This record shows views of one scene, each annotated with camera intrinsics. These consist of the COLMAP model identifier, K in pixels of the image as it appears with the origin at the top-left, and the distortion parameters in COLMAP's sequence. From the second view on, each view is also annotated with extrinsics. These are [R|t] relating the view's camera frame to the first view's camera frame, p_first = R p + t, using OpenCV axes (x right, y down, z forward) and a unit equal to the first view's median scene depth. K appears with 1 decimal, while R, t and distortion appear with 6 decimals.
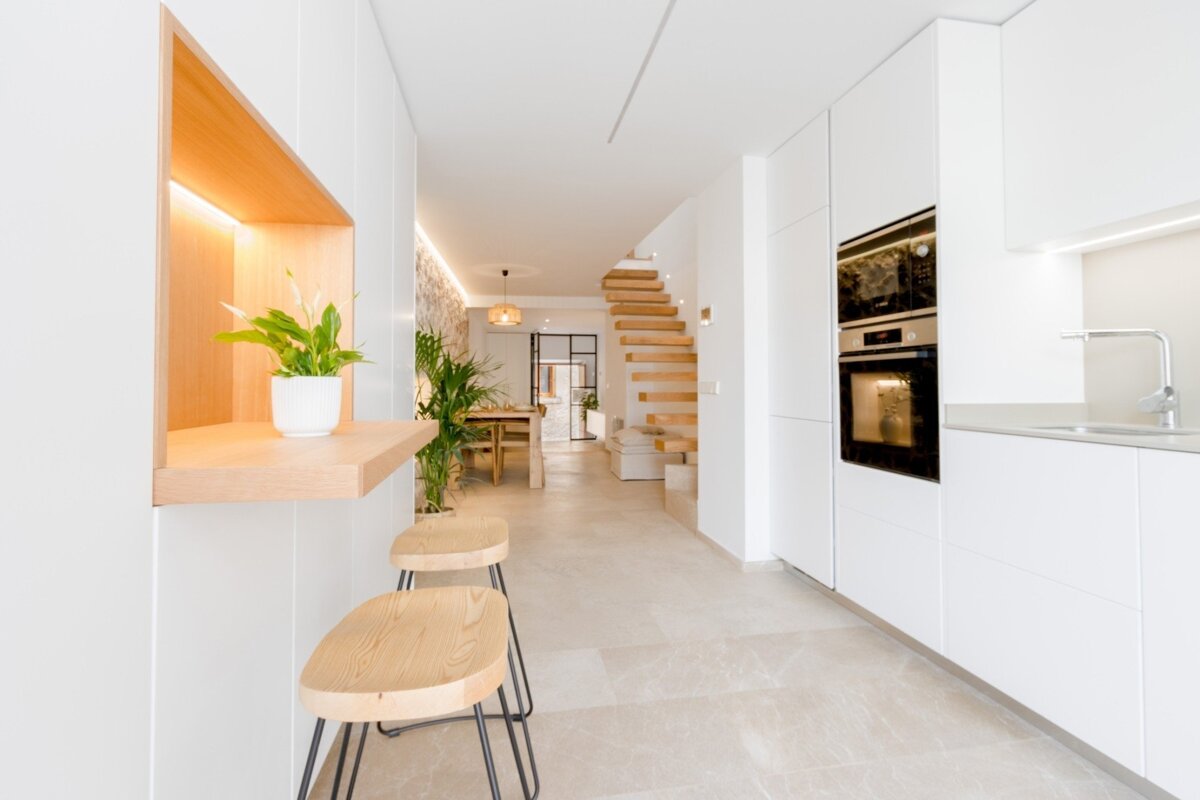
lens RADIAL K [[535.6, 0, 610.3], [0, 535.6, 386.6], [0, 0, 1]] dist [0.002907, 0.000229]
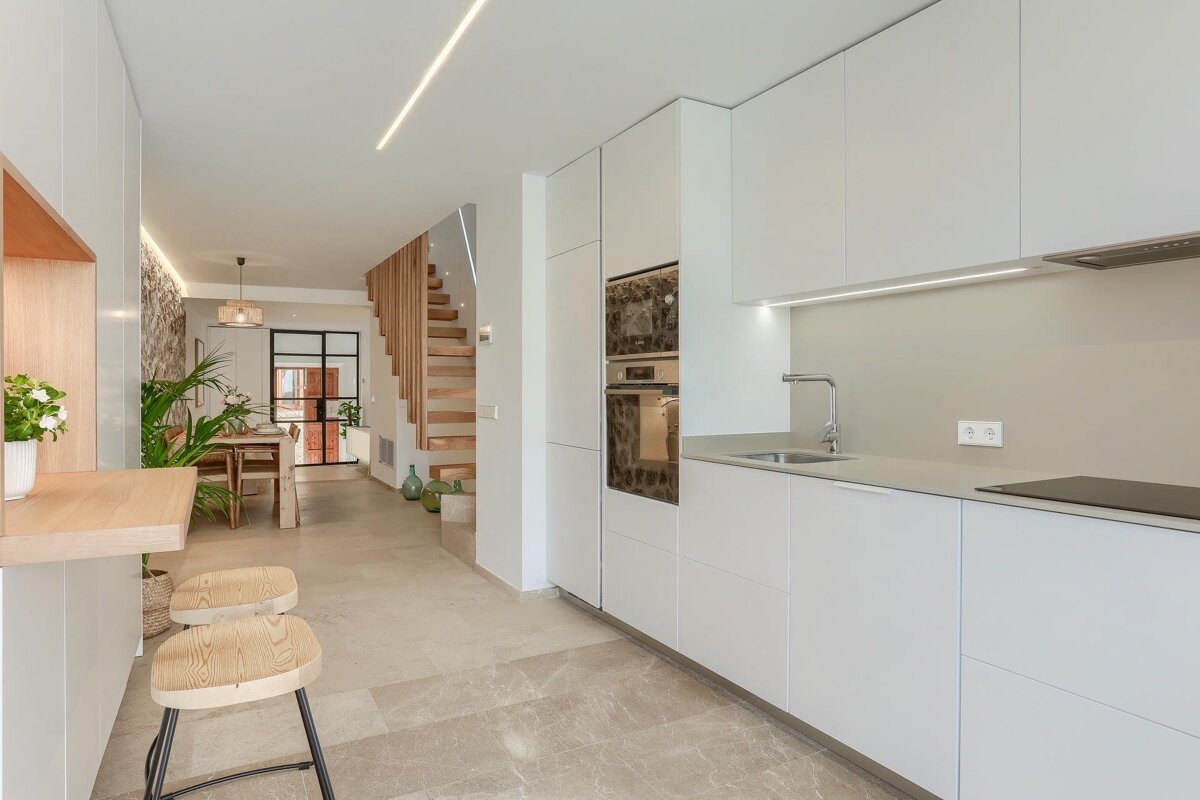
lens RADIAL K [[644.8, 0, 578.9], [0, 644.8, 396.4], [0, 0, 1]] dist [-0.043625, 0.027226]
pose [[0.953411, 0.001082, 0.301674, -0.006254], [-0.001971, 0.999995, 0.002643, -0.045775], [-0.301669, -0.003115, 0.953407, -0.203838]]
